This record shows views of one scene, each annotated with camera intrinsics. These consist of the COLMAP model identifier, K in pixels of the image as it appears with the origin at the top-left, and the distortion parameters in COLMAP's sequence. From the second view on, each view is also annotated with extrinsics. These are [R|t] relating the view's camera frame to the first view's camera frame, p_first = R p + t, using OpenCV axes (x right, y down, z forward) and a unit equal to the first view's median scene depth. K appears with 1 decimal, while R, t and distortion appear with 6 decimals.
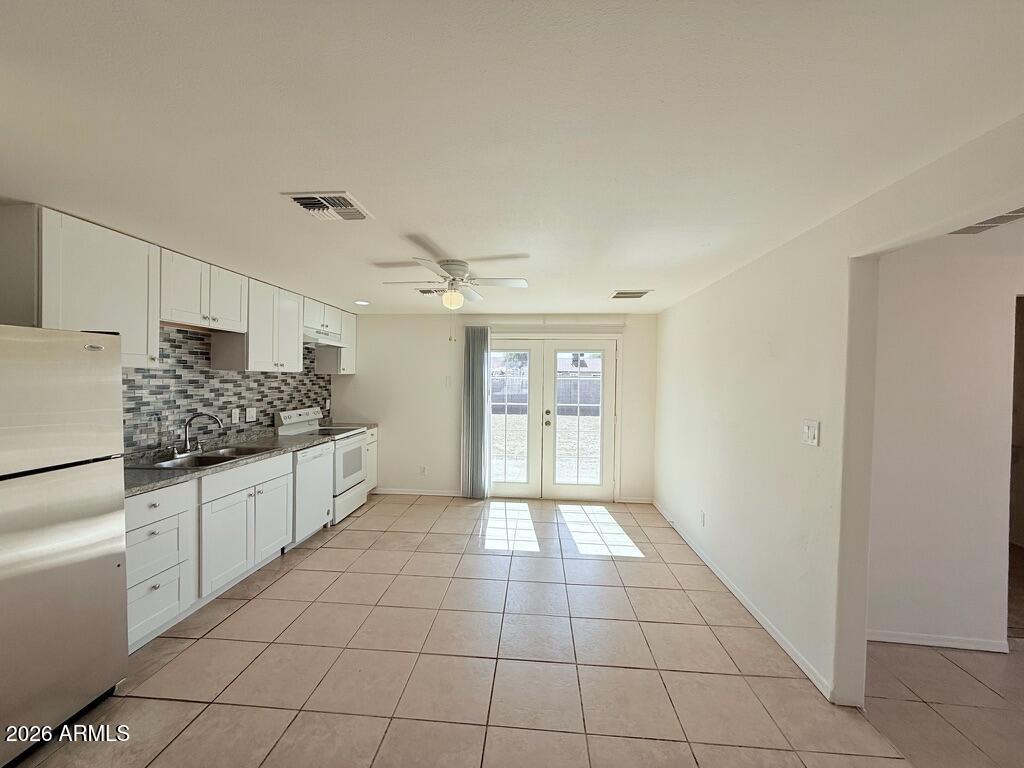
lens RADIAL K [[407.7, 0, 512.0], [0, 407.7, 384.0], [0, 0, 1]] dist [-0.001145, -0.000106]
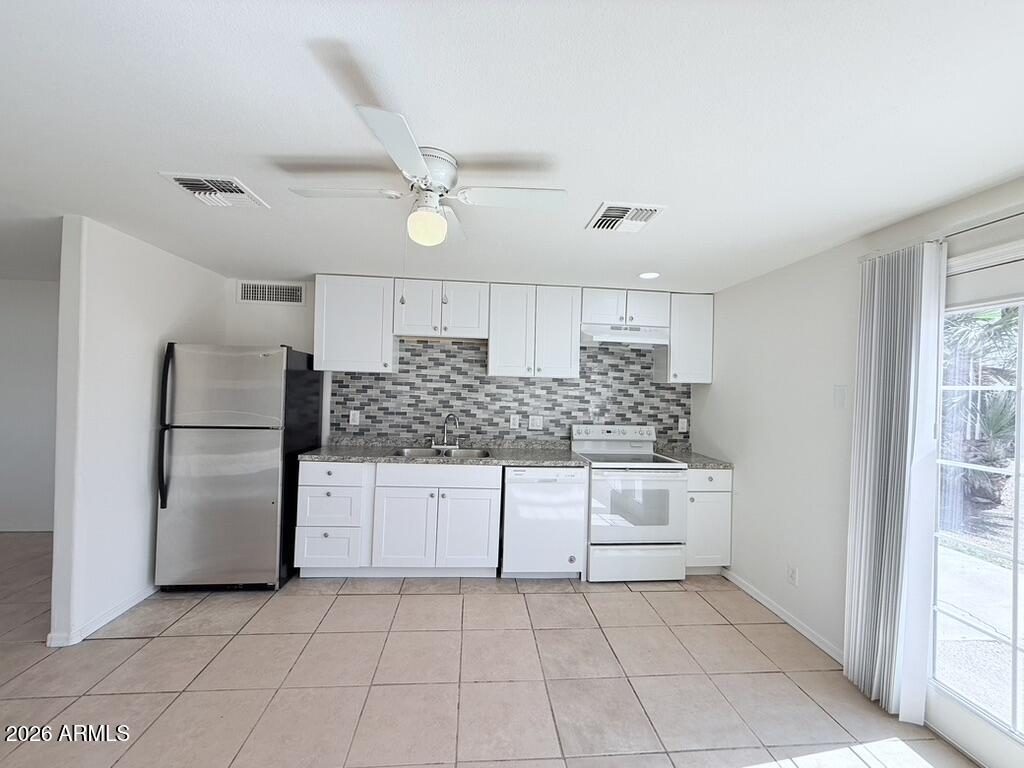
lens RADIAL K [[407.7, 0, 512.0], [0, 407.7, 384.0], [0, 0, 1]] dist [-0.001145, -0.000106]
pose [[0.155142, -0.011379, -0.987827, 0.309882], [-0.041798, 0.998963, -0.018071, 0.003383], [0.987008, 0.044093, 0.154506, 0.795000]]
